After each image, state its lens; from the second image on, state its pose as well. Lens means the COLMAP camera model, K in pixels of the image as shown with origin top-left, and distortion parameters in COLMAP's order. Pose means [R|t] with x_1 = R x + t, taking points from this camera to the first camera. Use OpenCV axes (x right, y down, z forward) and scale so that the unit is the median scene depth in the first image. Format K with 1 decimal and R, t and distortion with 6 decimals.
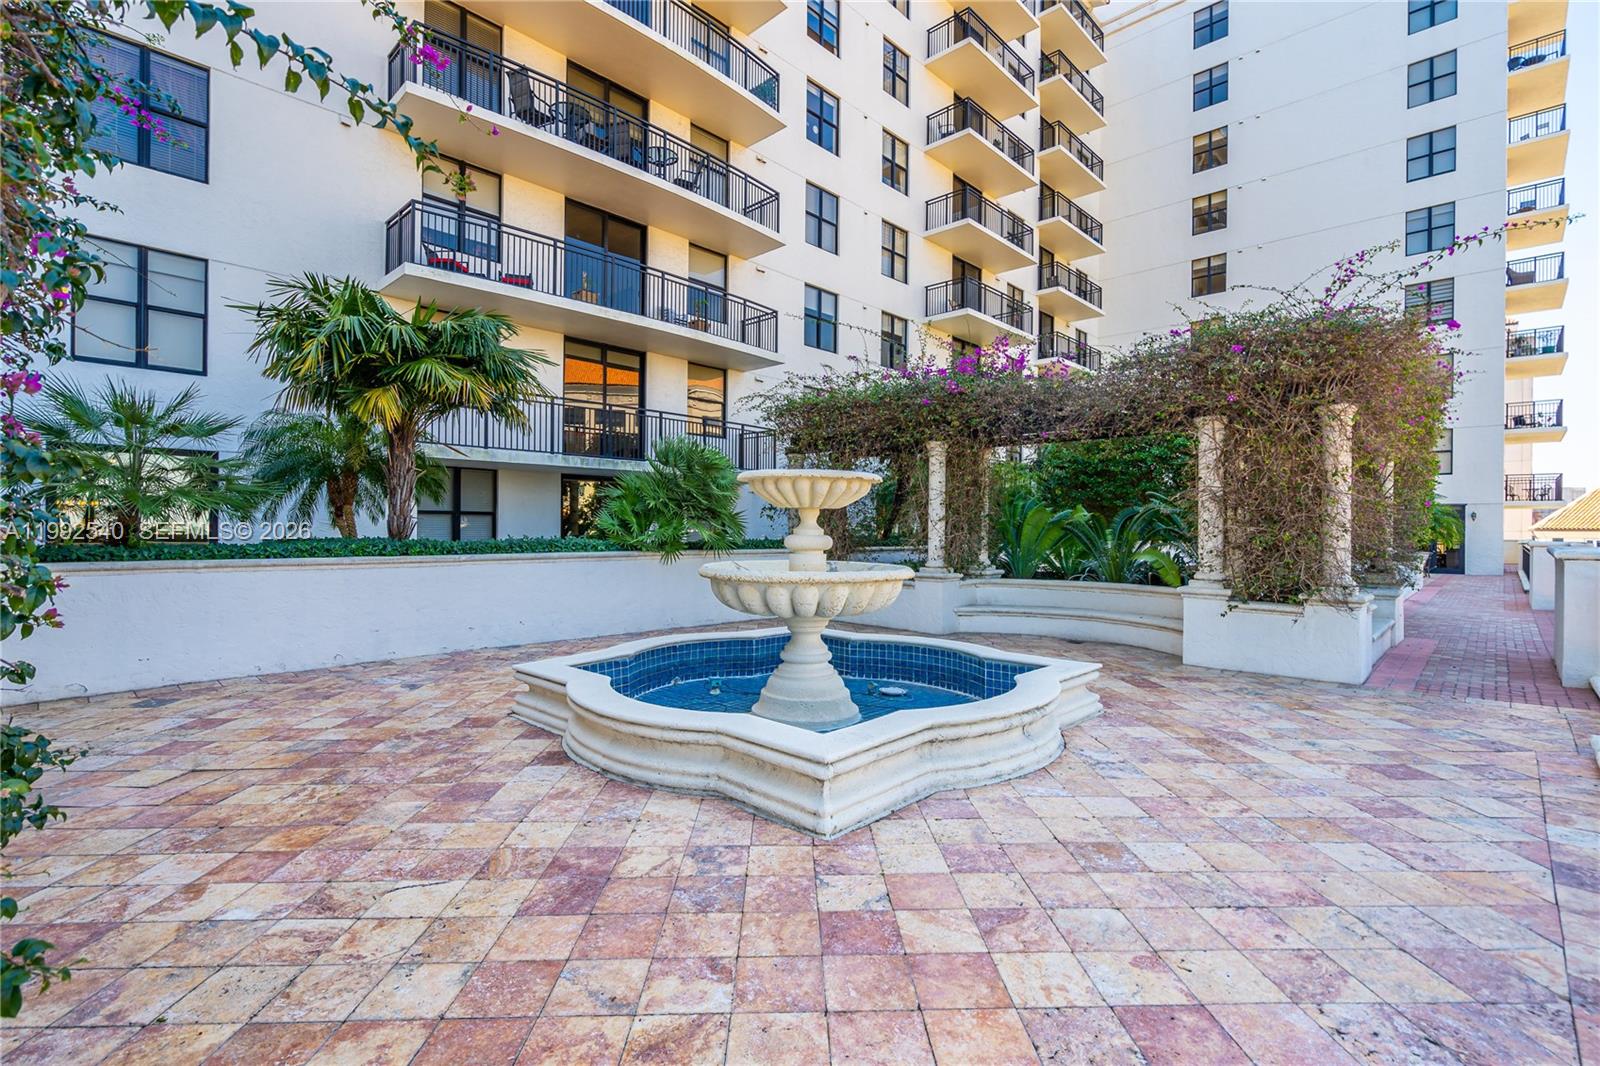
lens RADIAL K [[742.7, 0, 802.1], [0, 742.7, 536.6], [0, 0, 1]] dist [0.002919, -0.000405]
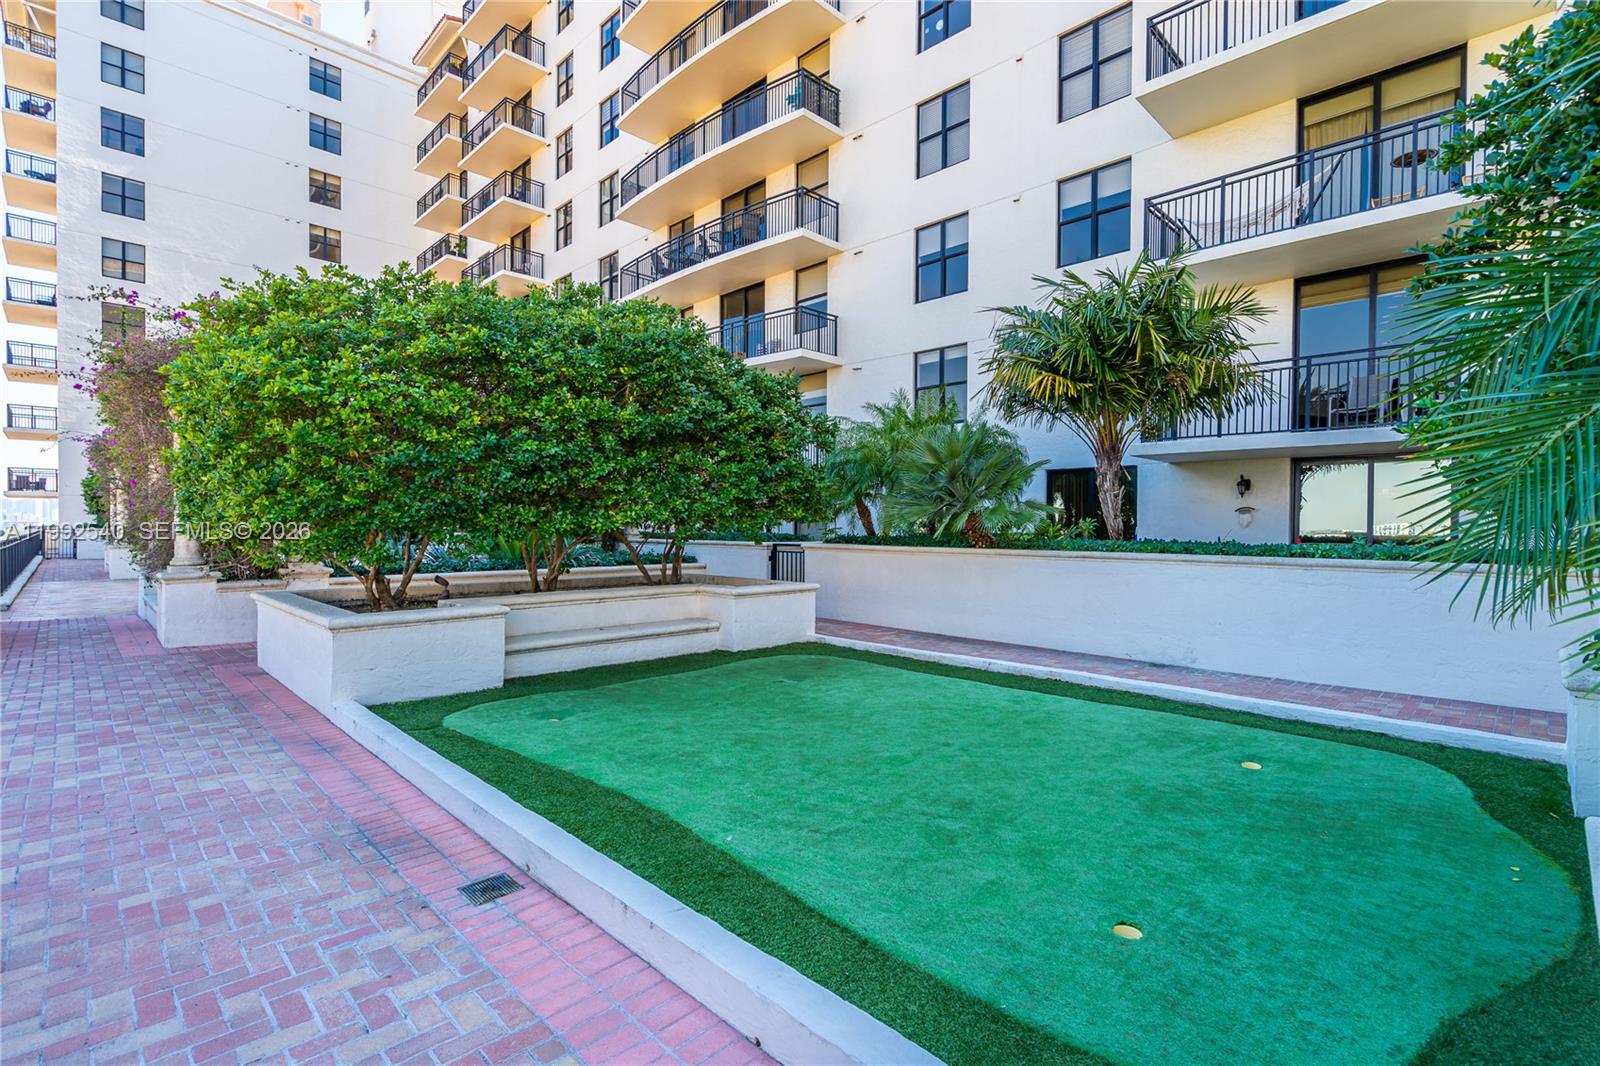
lens RADIAL K [[742.7, 0, 802.2], [0, 742.7, 529.0], [0, 0, 1]] dist [0.002919, -0.000405]
pose [[-0.018752, -0.000654, -0.999824, 0.819161], [-0.006303, 0.999980, -0.000536, -0.004940], [0.999804, 0.006291, -0.018756, 0.870759]]
